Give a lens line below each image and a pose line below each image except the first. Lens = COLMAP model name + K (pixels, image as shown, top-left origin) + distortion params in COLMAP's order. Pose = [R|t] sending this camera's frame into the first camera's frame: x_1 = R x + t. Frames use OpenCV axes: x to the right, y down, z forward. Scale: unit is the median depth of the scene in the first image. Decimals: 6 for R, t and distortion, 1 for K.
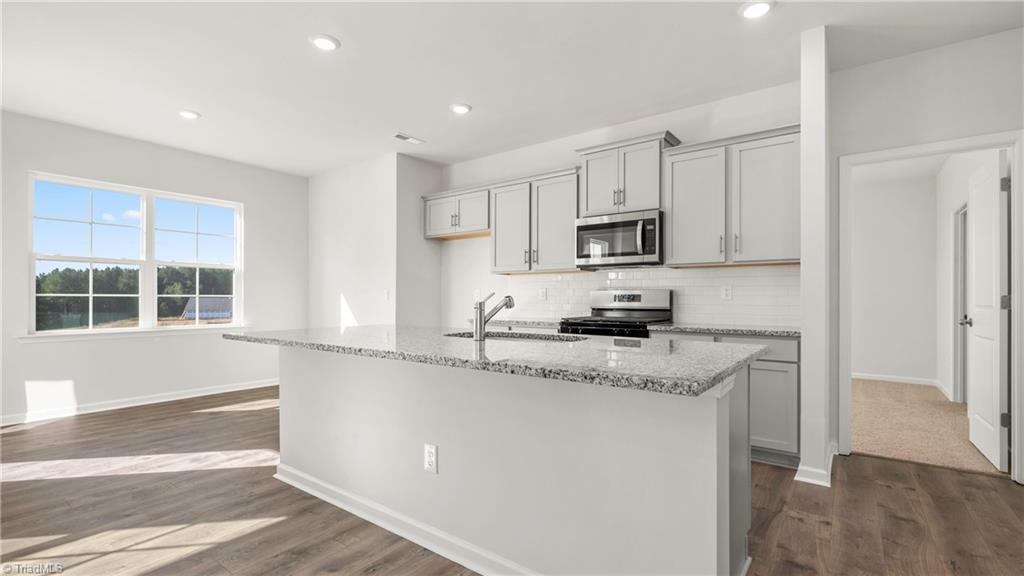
lens RADIAL K [[461.8, 0, 510.9], [0, 461.8, 291.9], [0, 0, 1]] dist [0.013604, -0.000058]
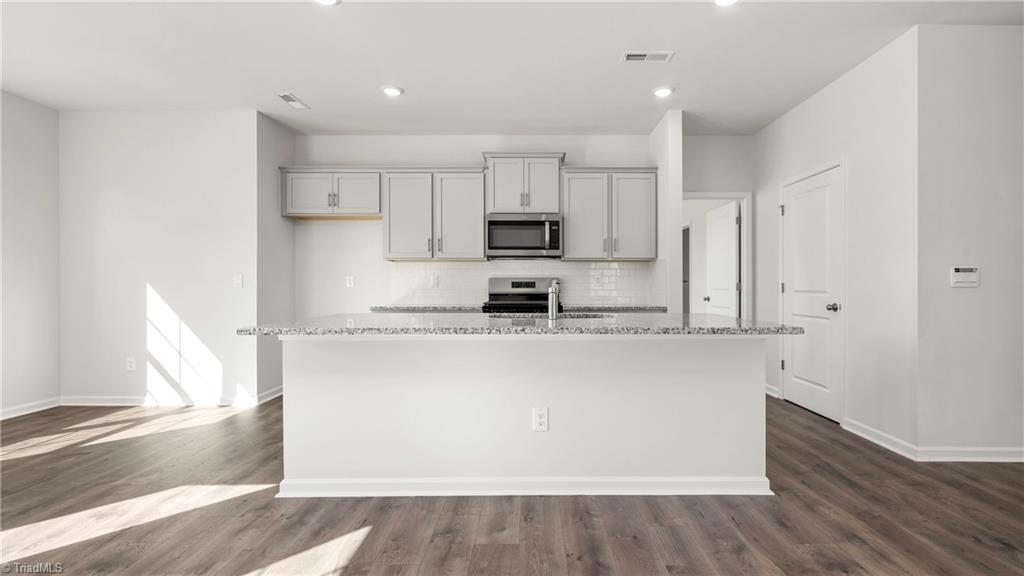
lens RADIAL K [[461.8, 0, 535.5], [0, 461.8, 283.1], [0, 0, 1]] dist [0.013604, -0.000058]
pose [[0.797647, 0.001637, 0.603123, -0.483756], [-0.006385, 0.999963, 0.005730, 0.002569], [-0.603091, -0.008421, 0.797628, 0.037830]]
